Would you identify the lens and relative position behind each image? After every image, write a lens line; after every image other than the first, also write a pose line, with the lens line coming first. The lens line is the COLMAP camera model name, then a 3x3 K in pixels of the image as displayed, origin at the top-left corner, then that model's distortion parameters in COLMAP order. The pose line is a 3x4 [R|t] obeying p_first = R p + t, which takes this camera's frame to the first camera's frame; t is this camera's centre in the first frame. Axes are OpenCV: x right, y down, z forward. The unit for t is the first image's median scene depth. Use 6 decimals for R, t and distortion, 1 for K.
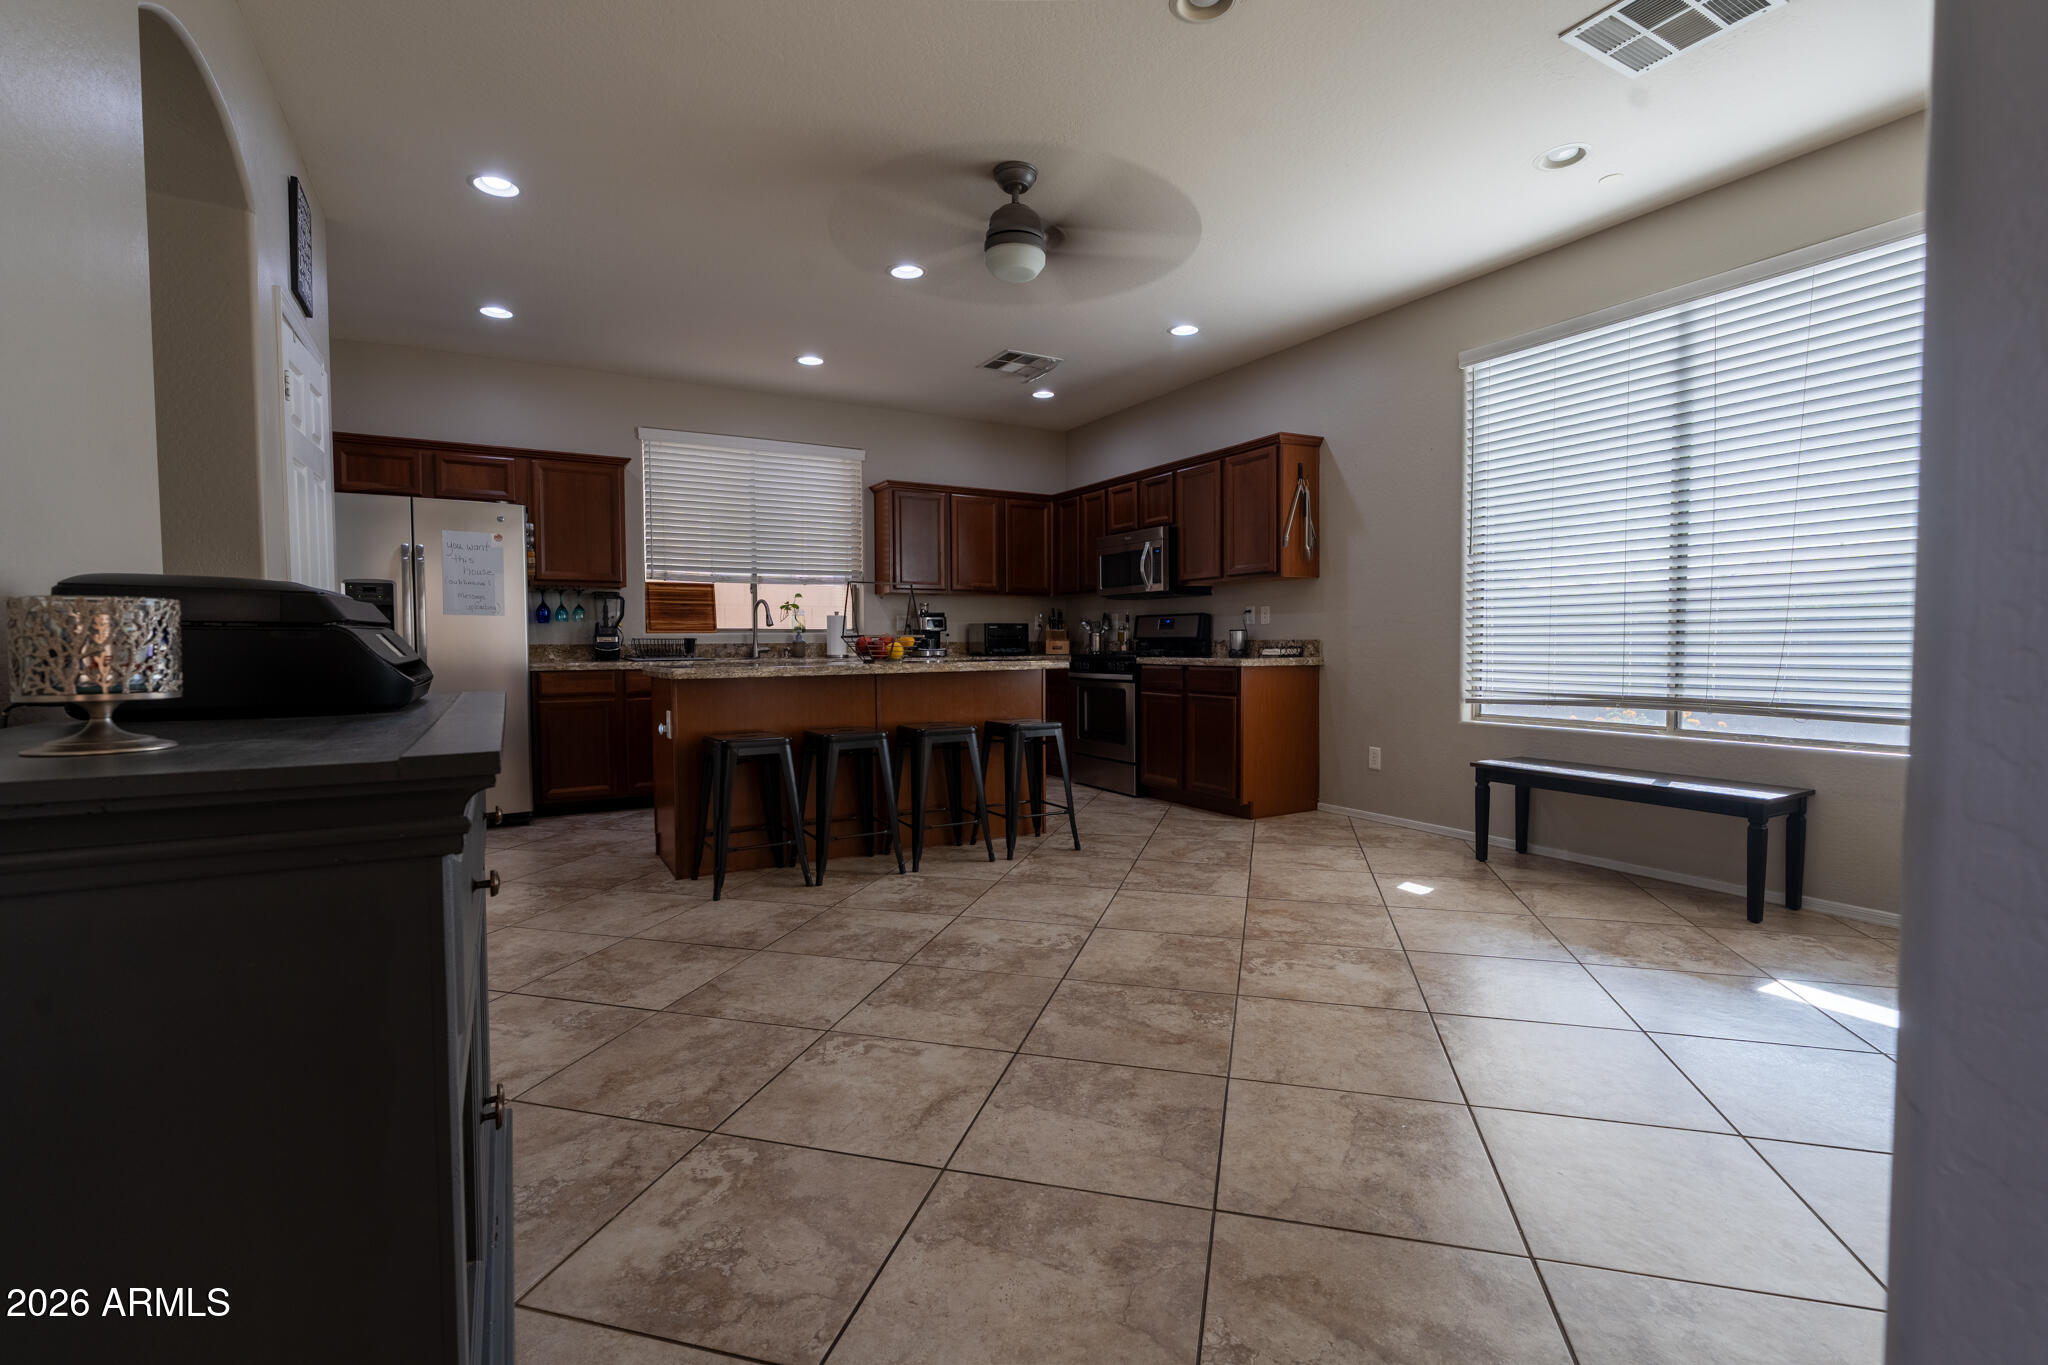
lens RADIAL K [[915.8, 0, 1026.3], [0, 915.8, 678.8], [0, 0, 1]] dist [-0.006909, 0.002621]
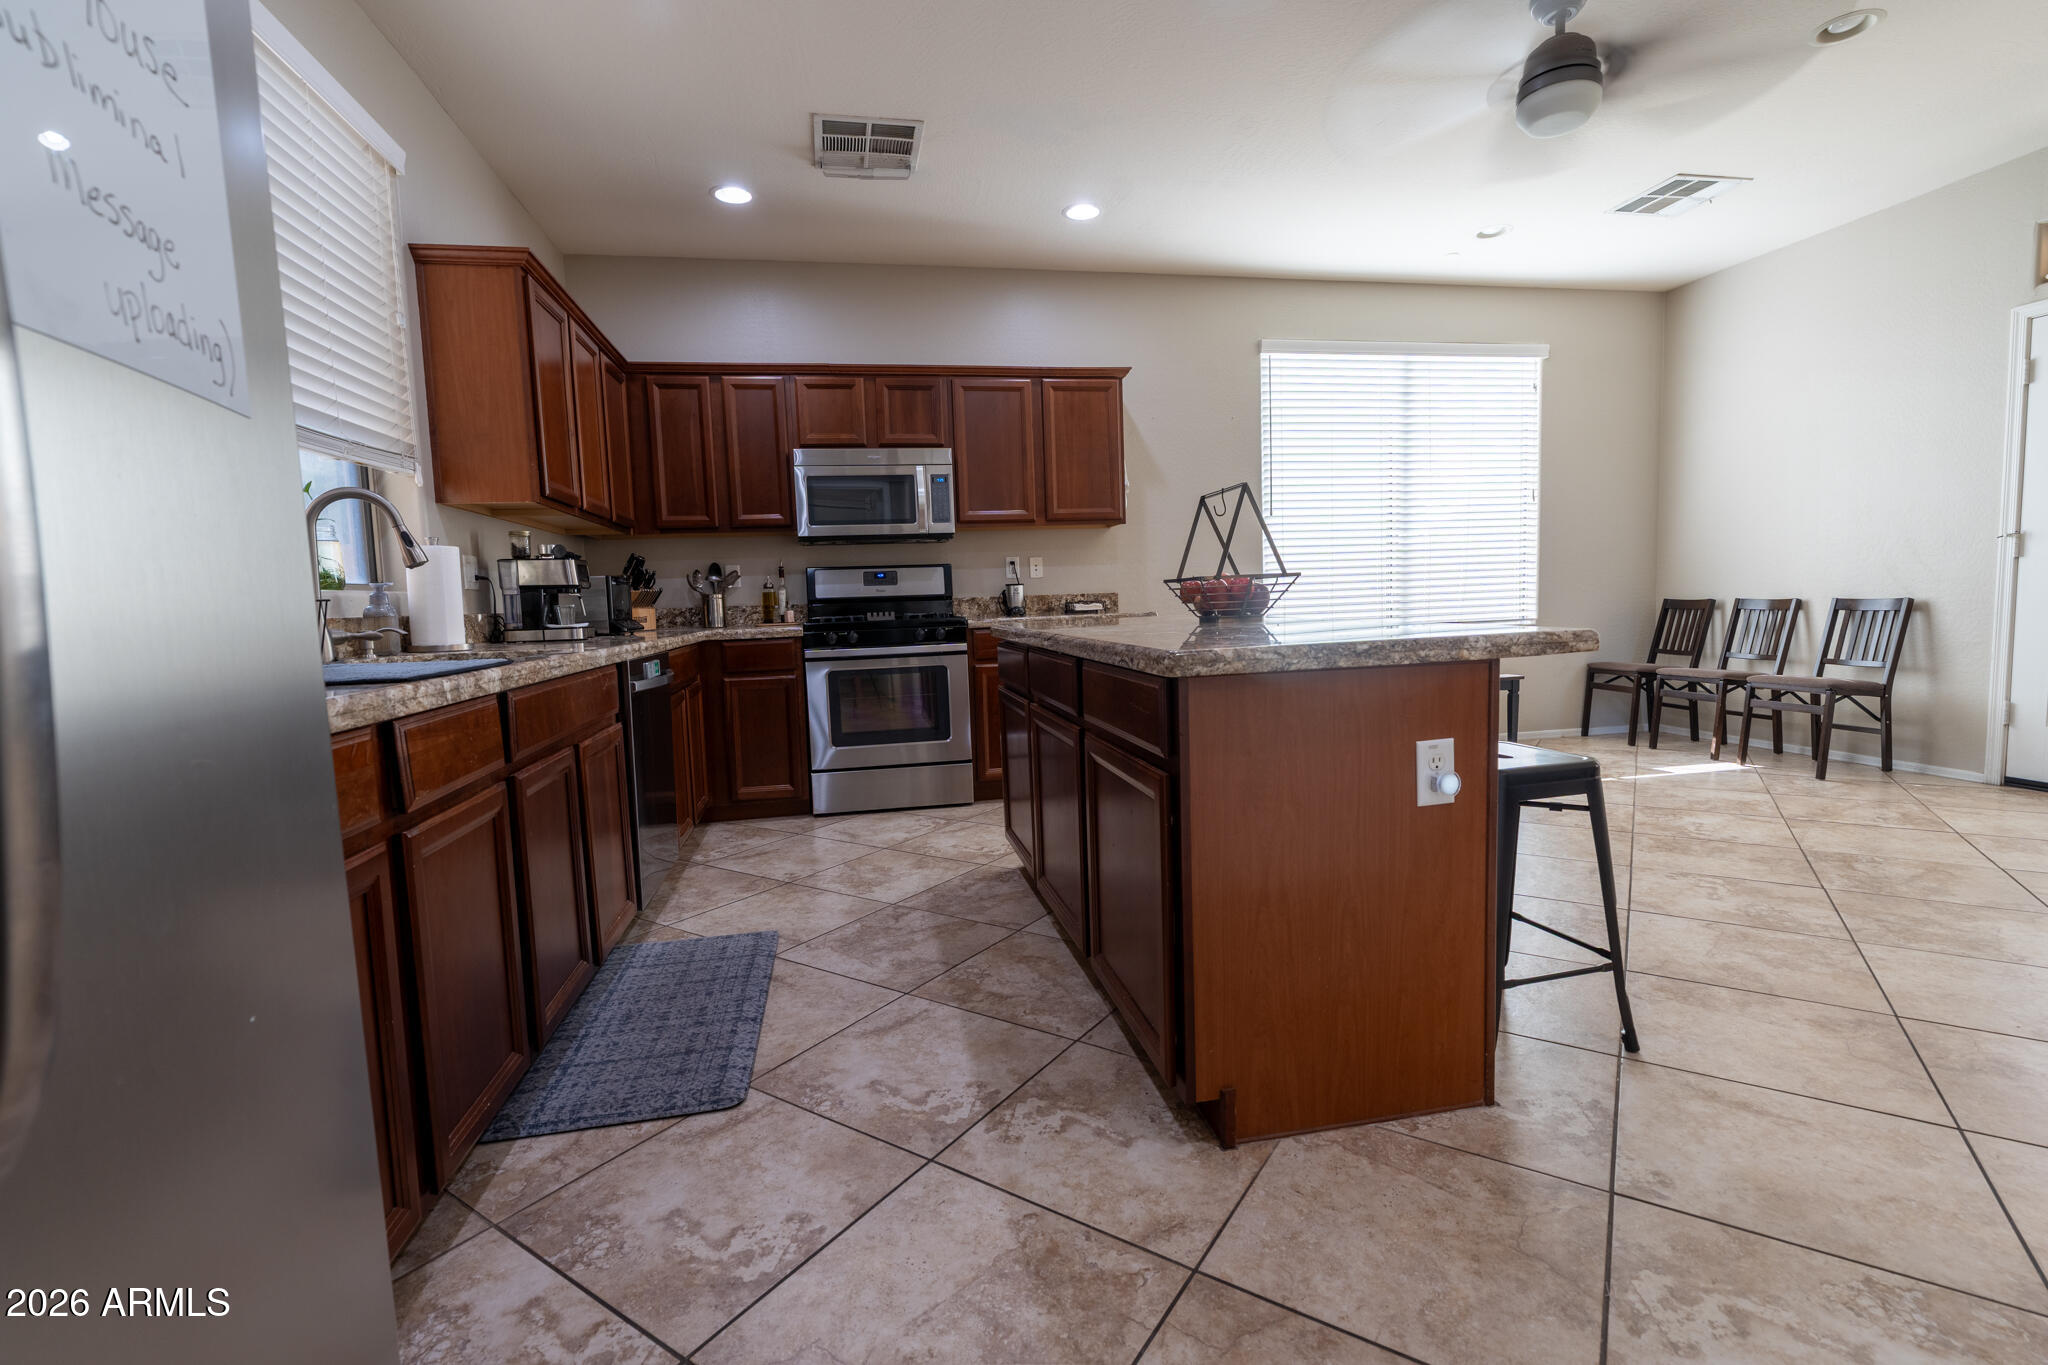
lens RADIAL K [[915.8, 0, 1026.3], [0, 915.8, 678.8], [0, 0, 1]] dist [-0.006909, 0.002621]
pose [[0.323088, -0.089046, 0.942170, -0.610998], [0.070210, 0.995075, 0.069970, -0.025843], [-0.943761, 0.043543, 0.327748, 0.752130]]
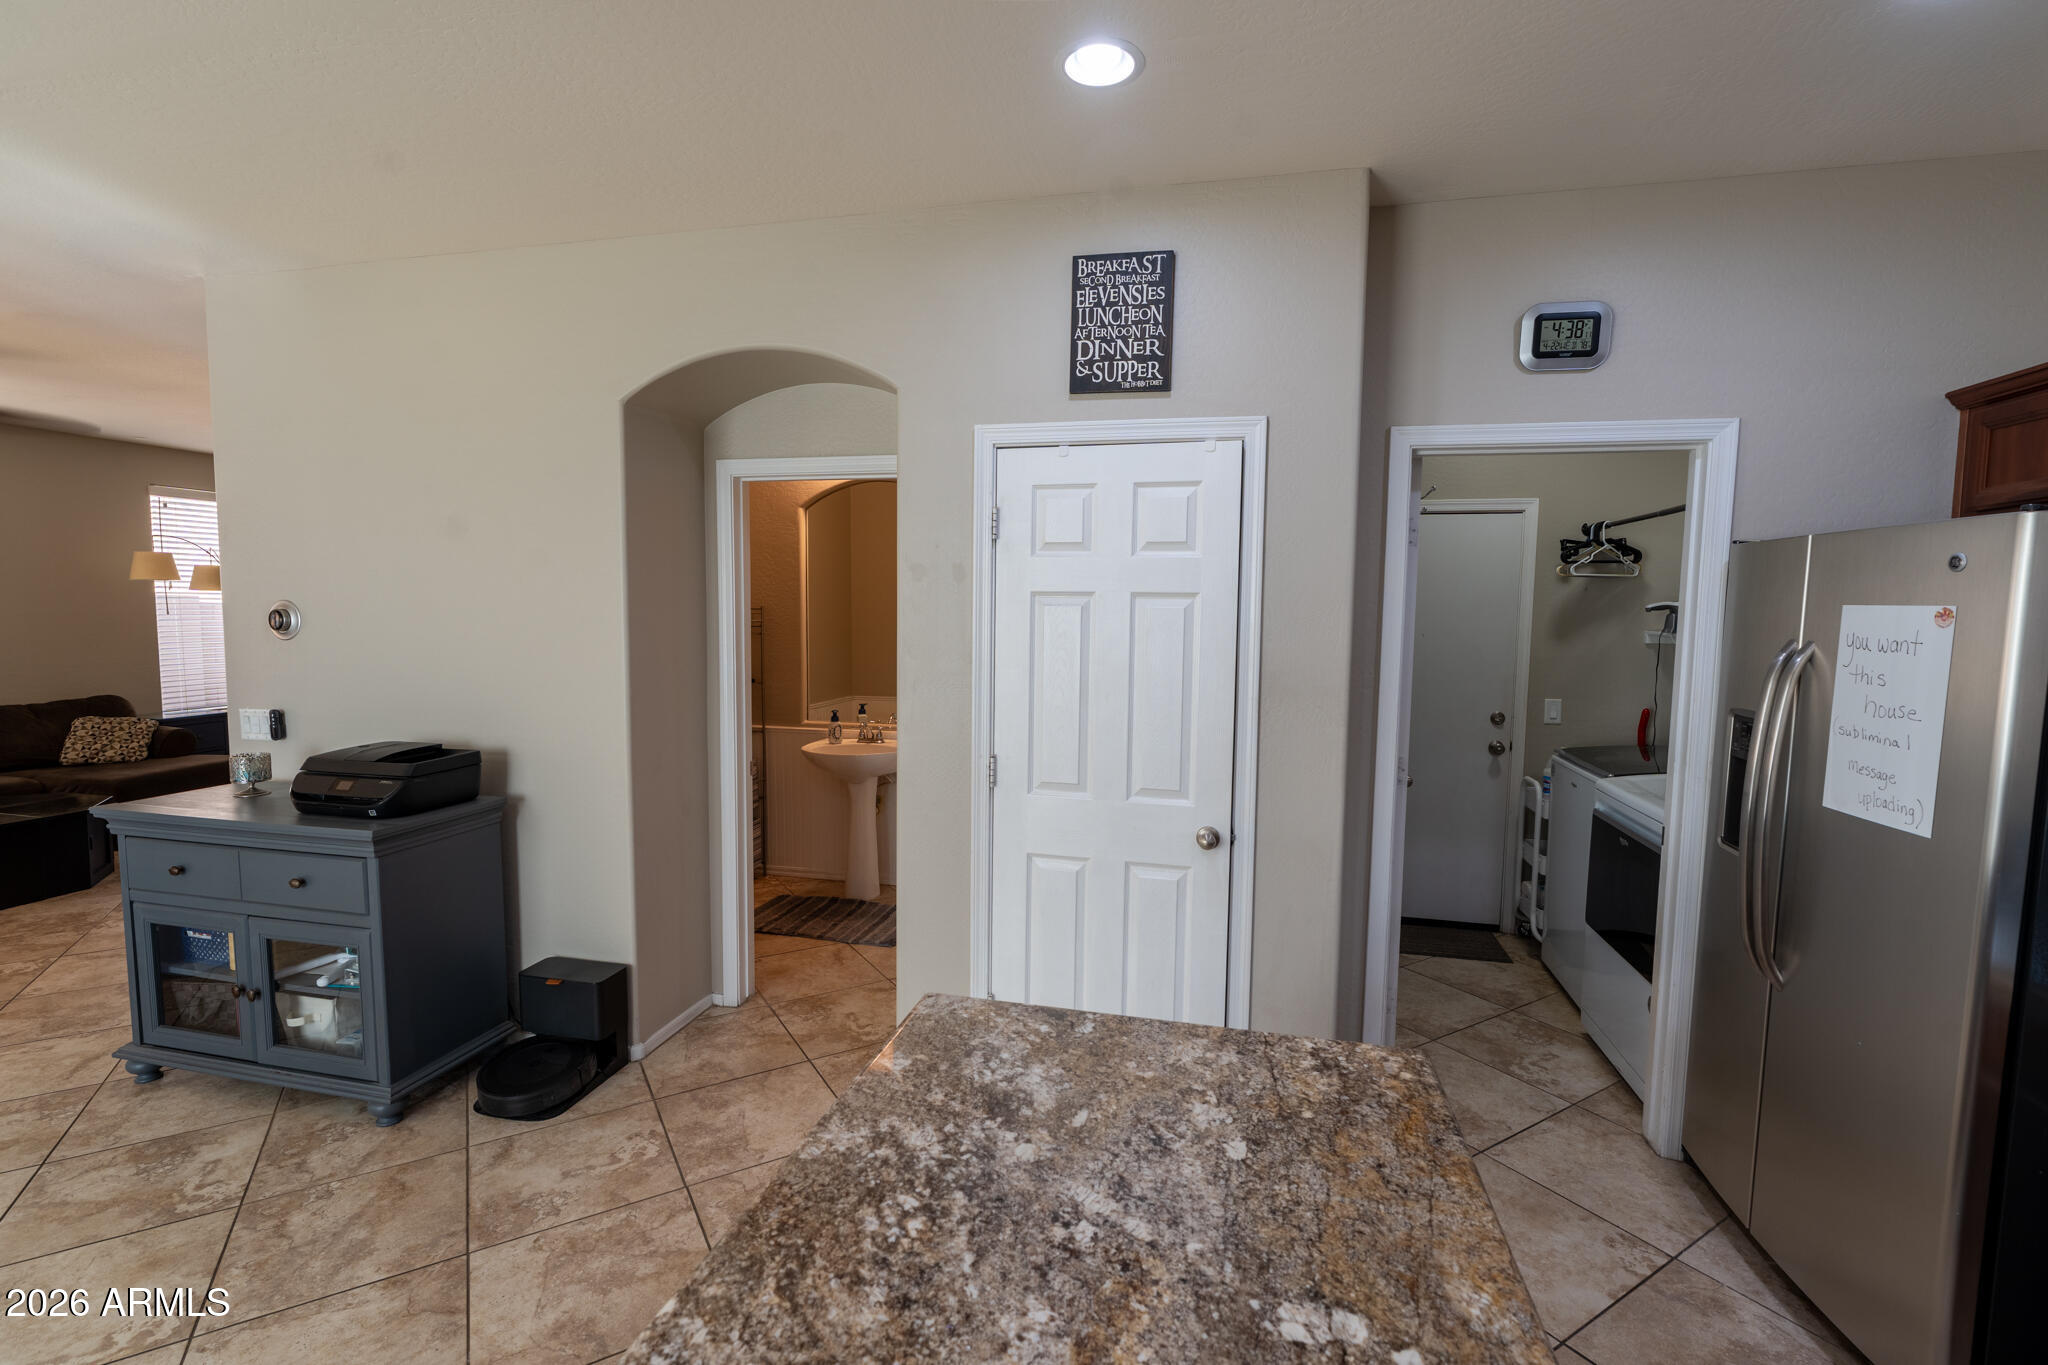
lens RADIAL K [[915.8, 0, 1026.3], [0, 915.8, 678.8], [0, 0, 1]] dist [-0.006909, 0.002621]
pose [[-0.685561, 0.056674, -0.725806, -0.073516], [-0.035988, 0.993108, 0.111539, -0.141294], [0.727126, 0.102587, -0.678796, 0.884703]]
